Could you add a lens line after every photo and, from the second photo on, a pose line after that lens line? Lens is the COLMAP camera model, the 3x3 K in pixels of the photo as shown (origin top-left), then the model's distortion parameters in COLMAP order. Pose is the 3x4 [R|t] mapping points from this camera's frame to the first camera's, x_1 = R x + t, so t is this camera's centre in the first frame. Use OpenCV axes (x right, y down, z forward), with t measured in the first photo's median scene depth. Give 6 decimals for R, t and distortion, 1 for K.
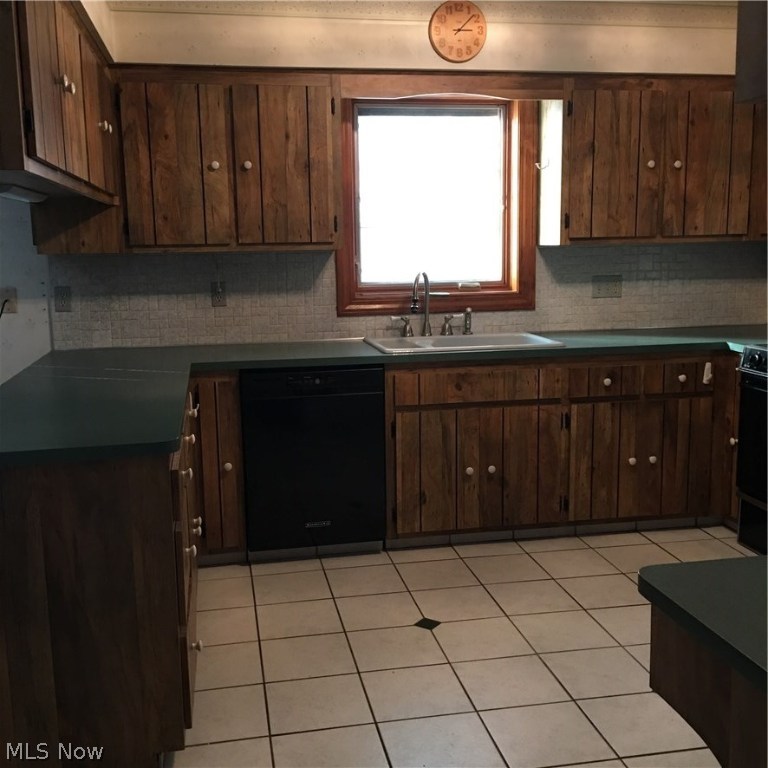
lens RADIAL K [[857.5, 0, 383.3], [0, 857.5, 381.2], [0, 0, 1]] dist [0.009010, 0.000000]
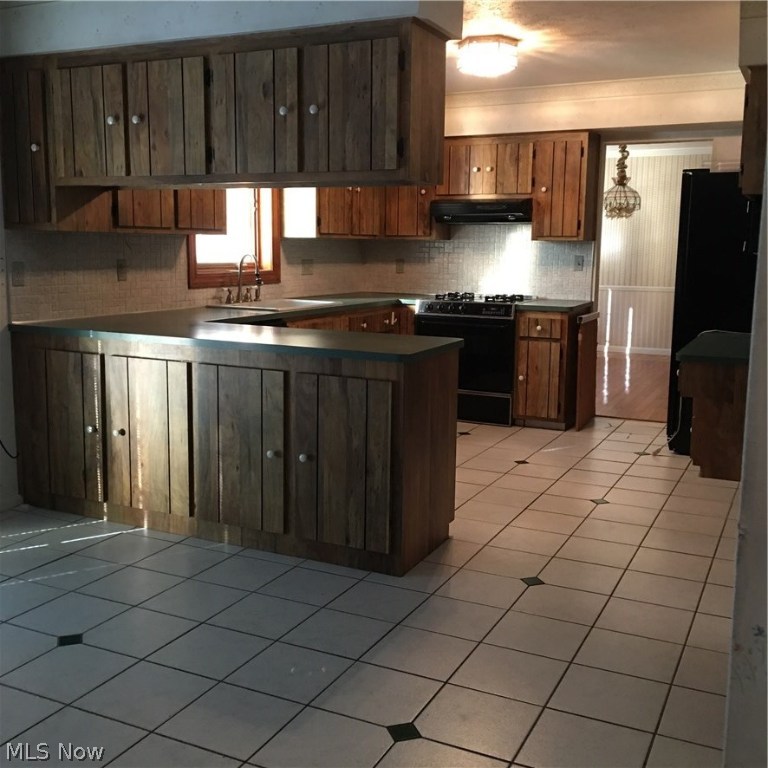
lens RADIAL K [[857.5, 0, 385.8], [0, 857.5, 385.3], [0, 0, 1]] dist [0.009010, 0.000000]
pose [[0.597496, -0.103350, 0.795184, -0.992301], [0.100040, 0.993519, 0.053959, 0.029034], [-0.795607, 0.047310, 0.603963, 0.018474]]
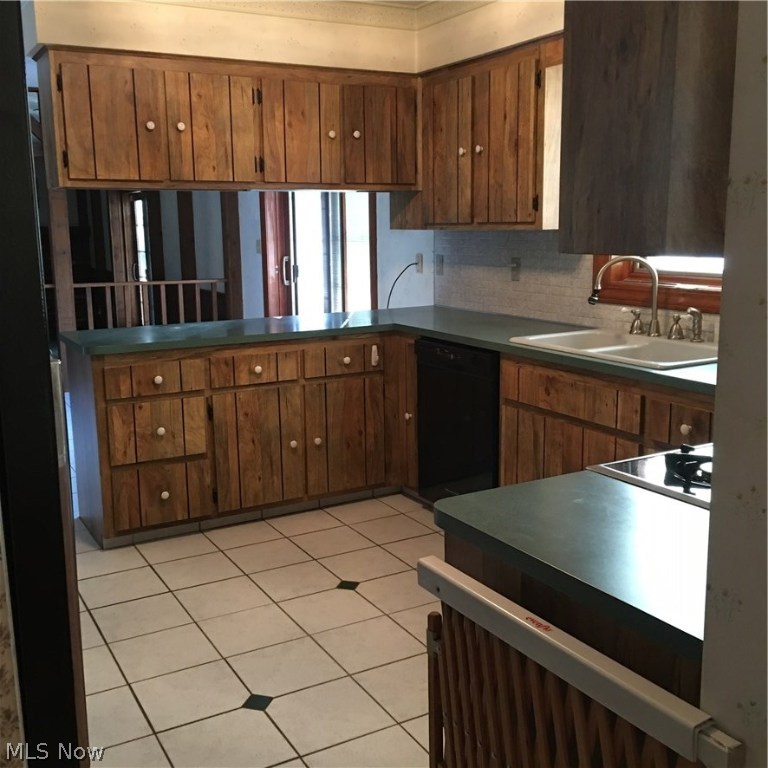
lens RADIAL K [[857.5, 0, 383.6], [0, 857.5, 384.7], [0, 0, 1]] dist [0.009010, 0.000000]
pose [[0.318827, 0.187646, -0.929052, 0.828164], [-0.138472, 0.978911, 0.150196, -0.105963], [0.937643, 0.080761, 0.338087, 0.537832]]
